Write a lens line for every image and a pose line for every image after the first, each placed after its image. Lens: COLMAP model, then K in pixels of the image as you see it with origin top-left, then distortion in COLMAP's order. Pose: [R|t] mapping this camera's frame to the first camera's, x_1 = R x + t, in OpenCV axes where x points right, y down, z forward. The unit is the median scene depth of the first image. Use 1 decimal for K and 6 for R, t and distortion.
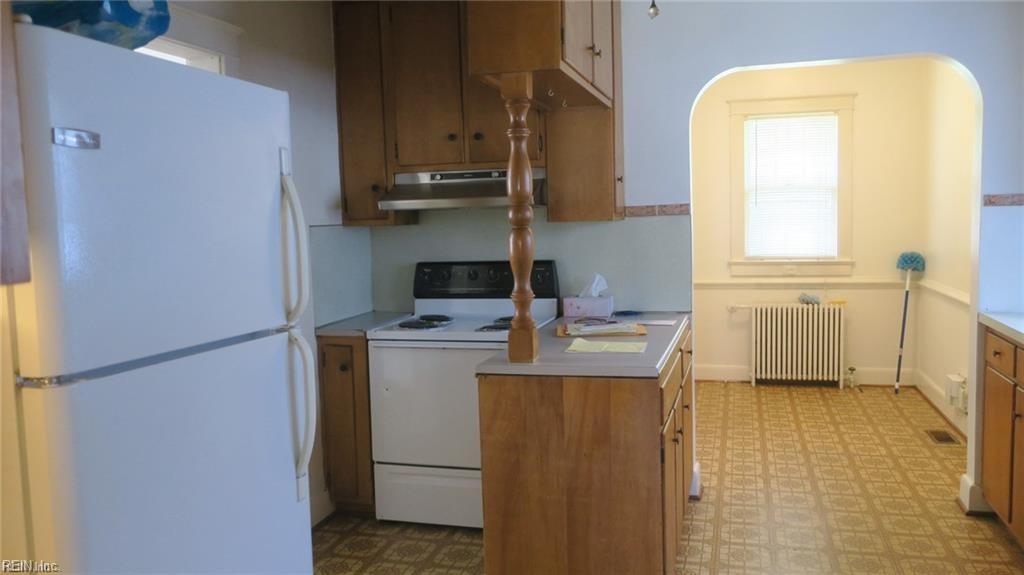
lens RADIAL K [[828.3, 0, 512.0], [0, 828.3, 287.5], [0, 0, 1]] dist [0.008686, 0.006485]
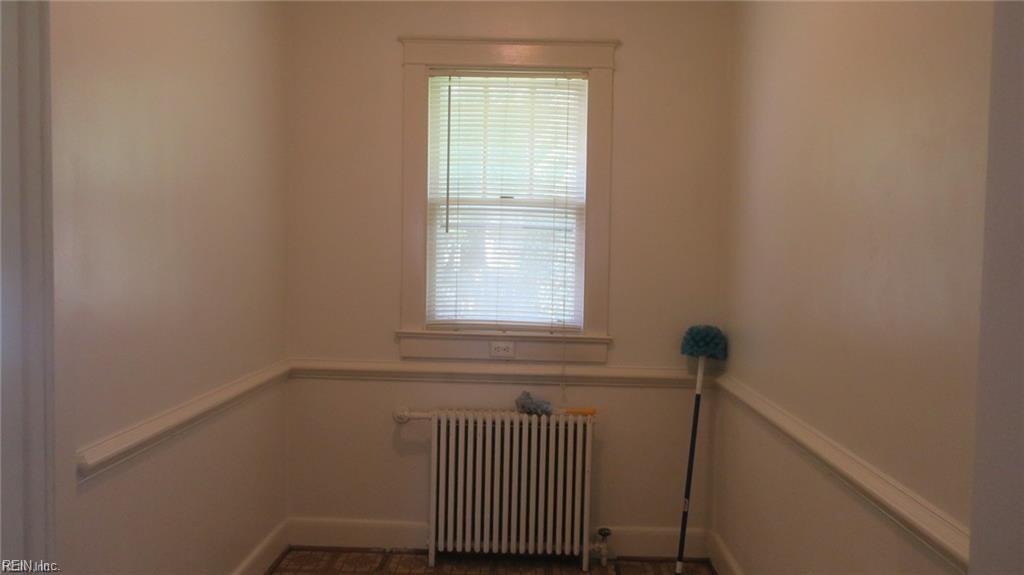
lens RADIAL K [[828.3, 0, 512.0], [0, 828.3, 287.5], [0, 0, 1]] dist [0.008686, 0.006485]
pose [[0.976242, 0.040391, 0.212883, 0.225512], [-0.028649, 0.997908, -0.057956, -0.031407], [-0.214779, 0.050480, 0.975357, 0.465396]]
